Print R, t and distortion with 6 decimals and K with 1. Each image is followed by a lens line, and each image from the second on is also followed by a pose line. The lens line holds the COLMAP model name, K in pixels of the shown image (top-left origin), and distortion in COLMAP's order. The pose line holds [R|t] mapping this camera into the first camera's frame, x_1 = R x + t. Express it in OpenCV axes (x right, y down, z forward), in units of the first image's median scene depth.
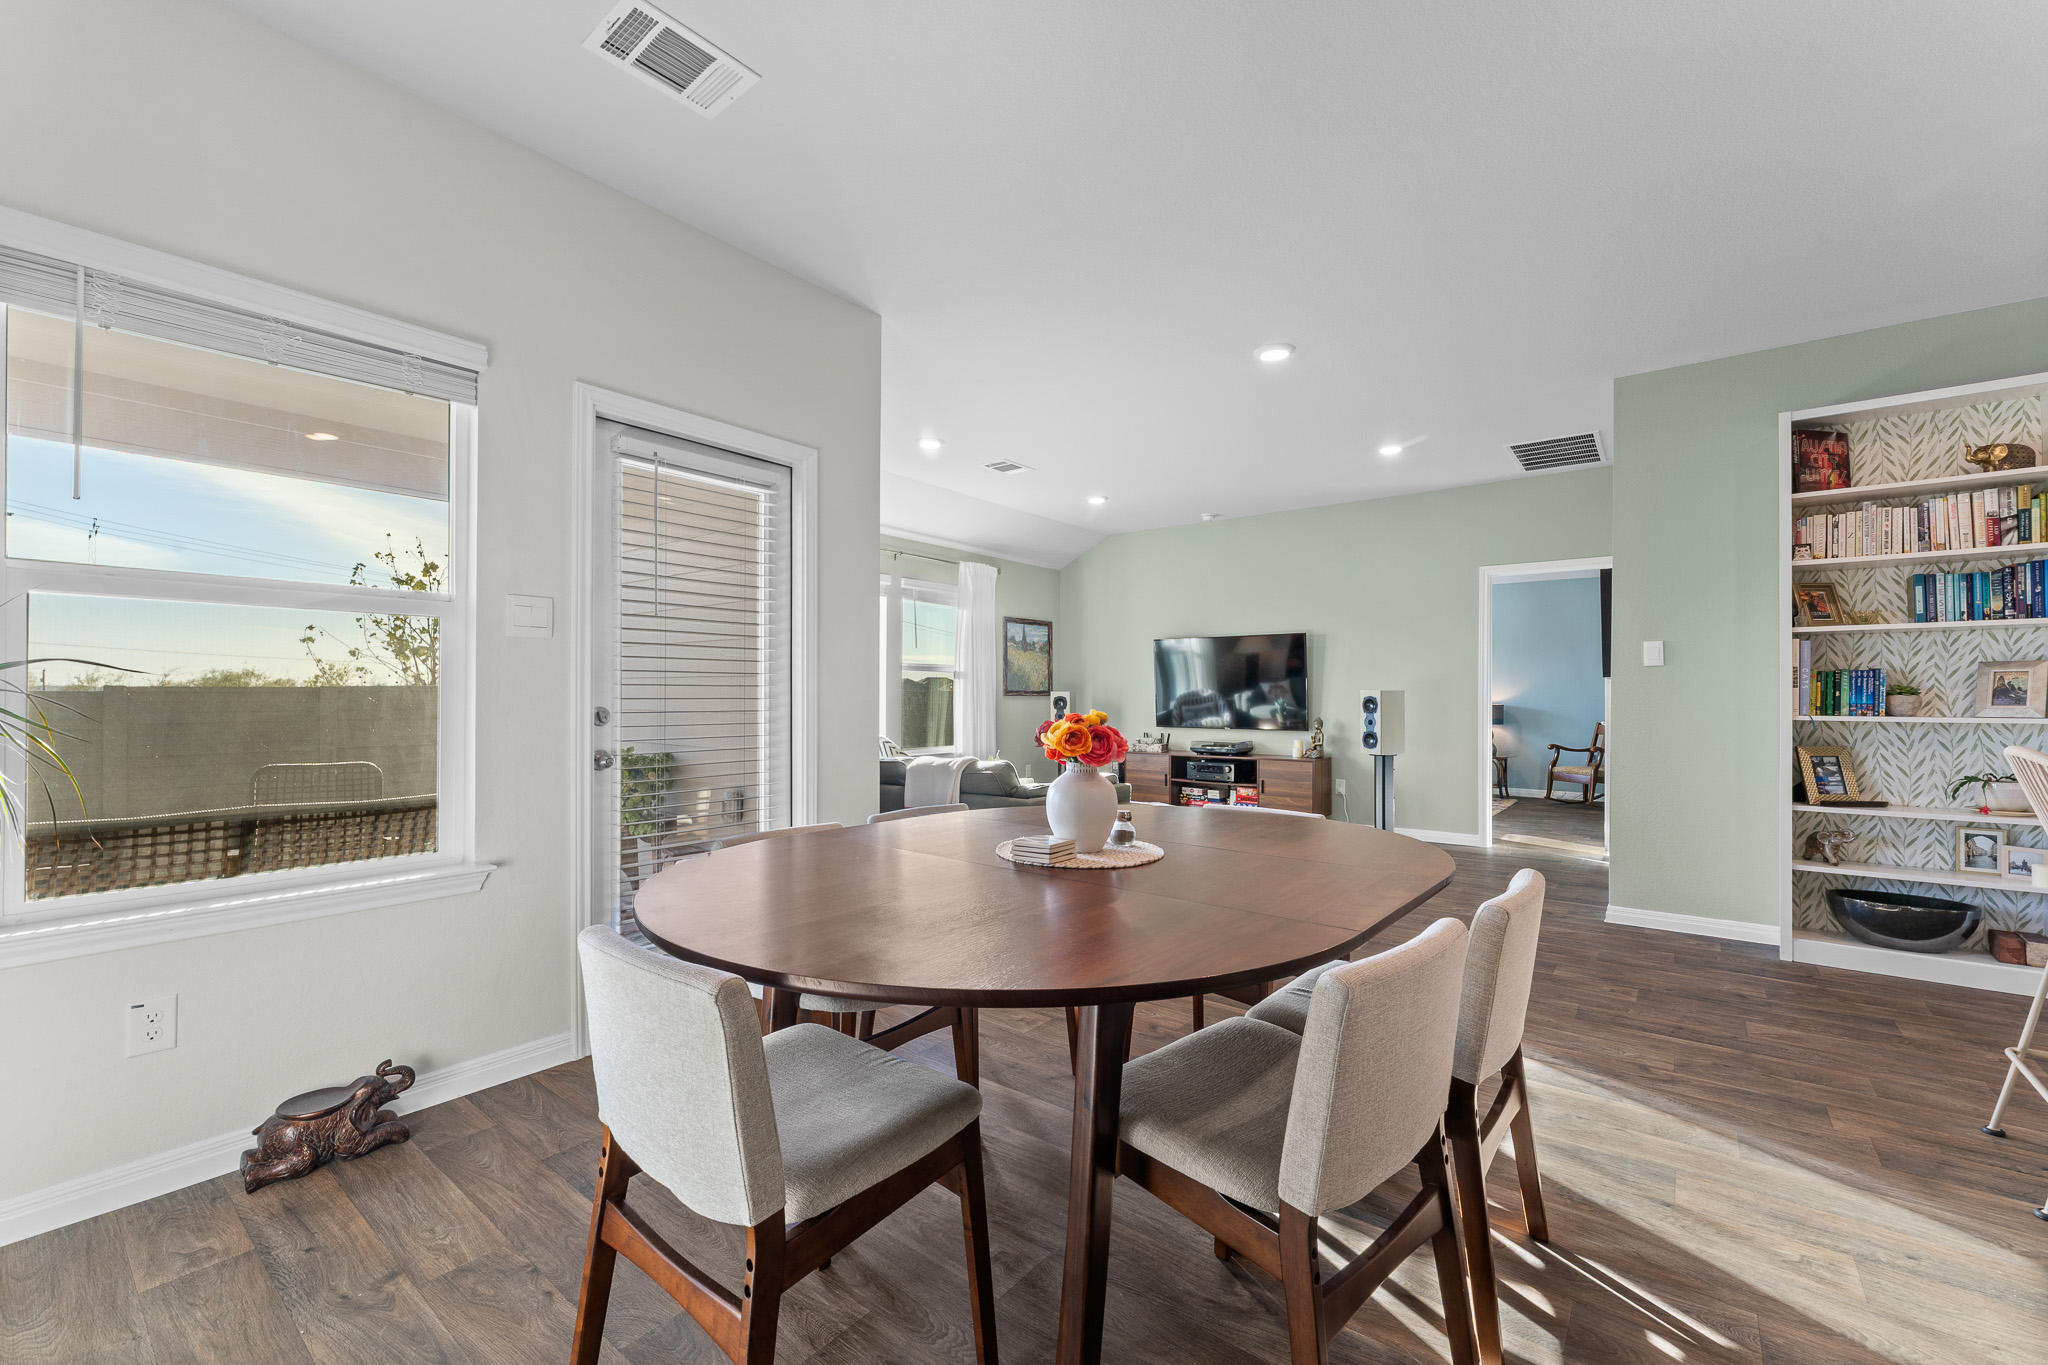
lens RADIAL K [[846.5, 0, 1019.0], [0, 846.5, 697.5], [0, 0, 1]] dist [-0.002501, 0.000093]
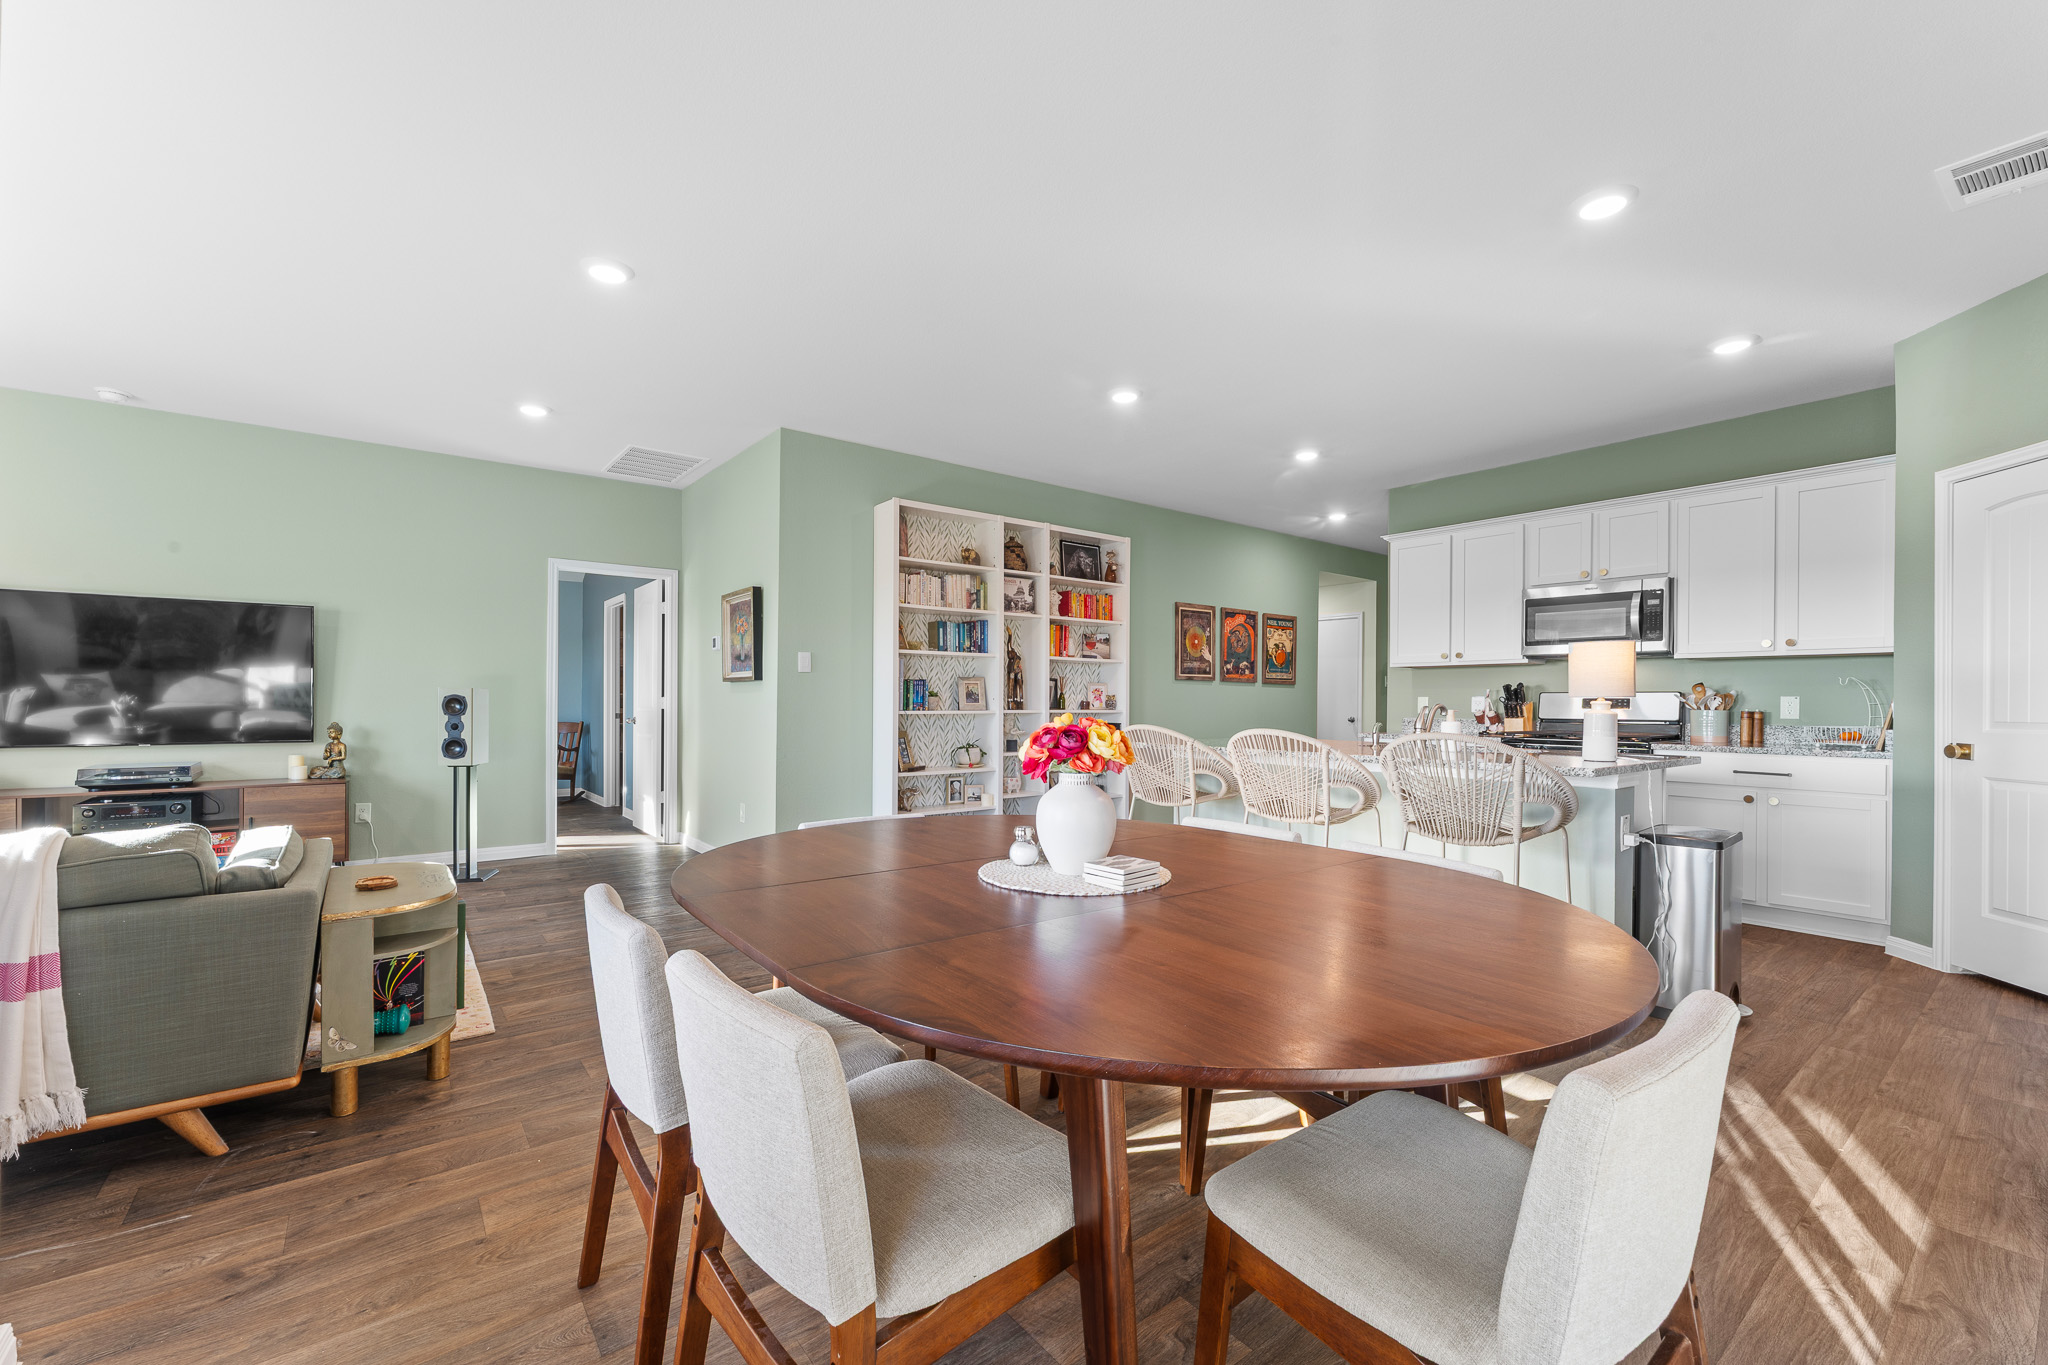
lens RADIAL K [[854.3, 0, 1027.6], [0, 854.3, 703.3], [0, 0, 1]] dist [-0.001761, -0.000315]
pose [[0.227535, -0.006796, 0.973746, -0.226718], [-0.004559, 0.999957, 0.008045, -0.002017], [-0.973759, -0.006269, 0.227494, 0.231654]]
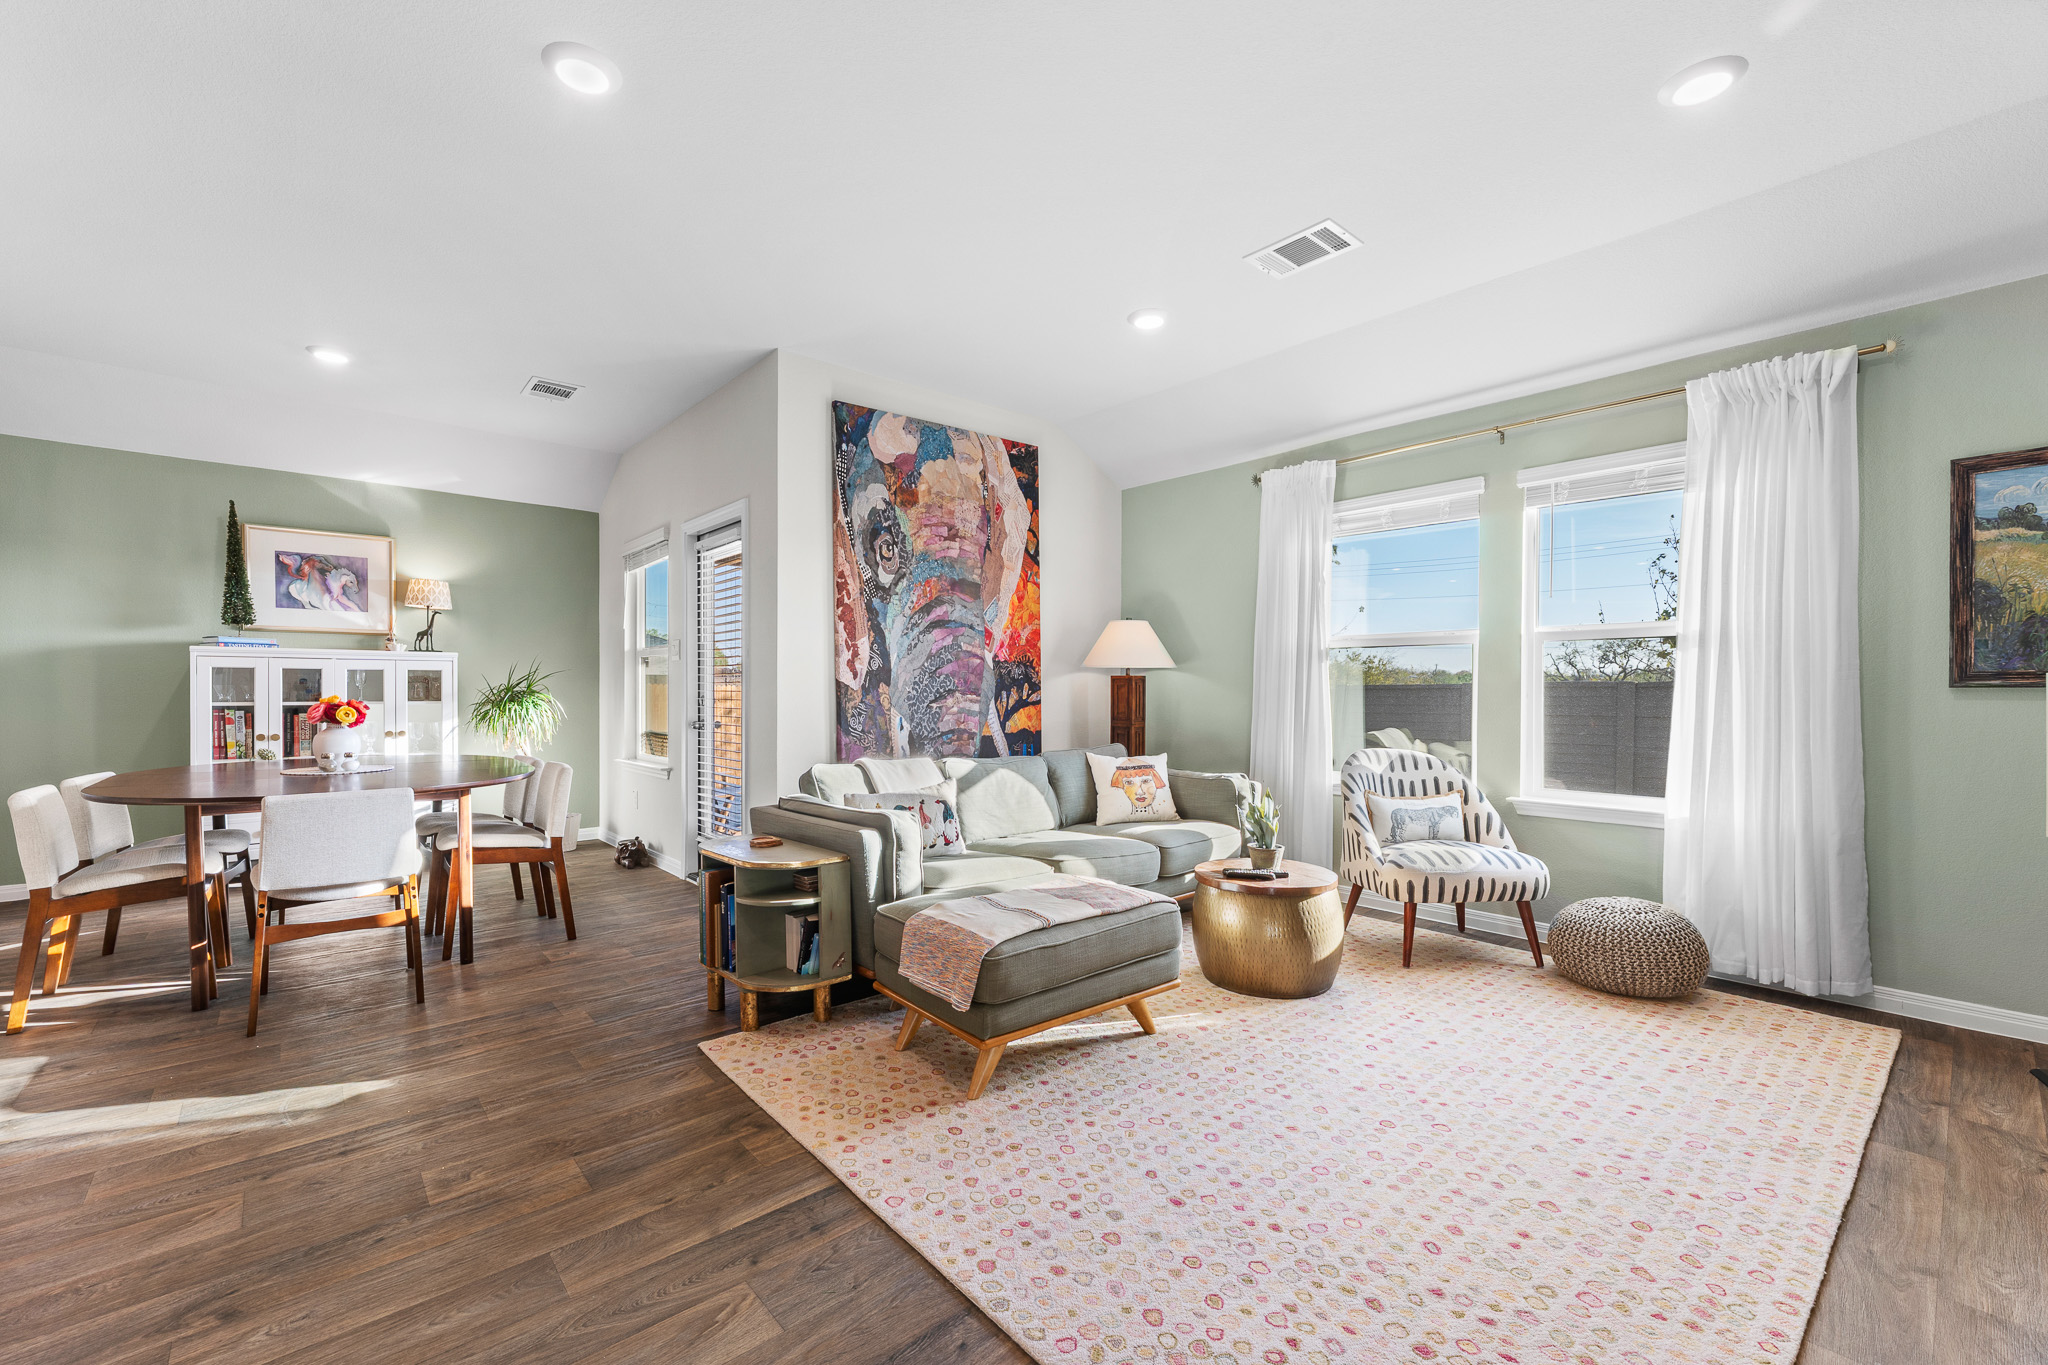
lens RADIAL K [[846.5, 0, 1019.0], [0, 846.5, 697.5], [0, 0, 1]] dist [-0.002501, 0.000093]
pose [[-0.181453, 0.004434, -0.983390, 0.444195], [-0.001723, 0.999987, 0.004827, 0.001270], [0.983398, 0.002571, -0.181443, 0.769501]]
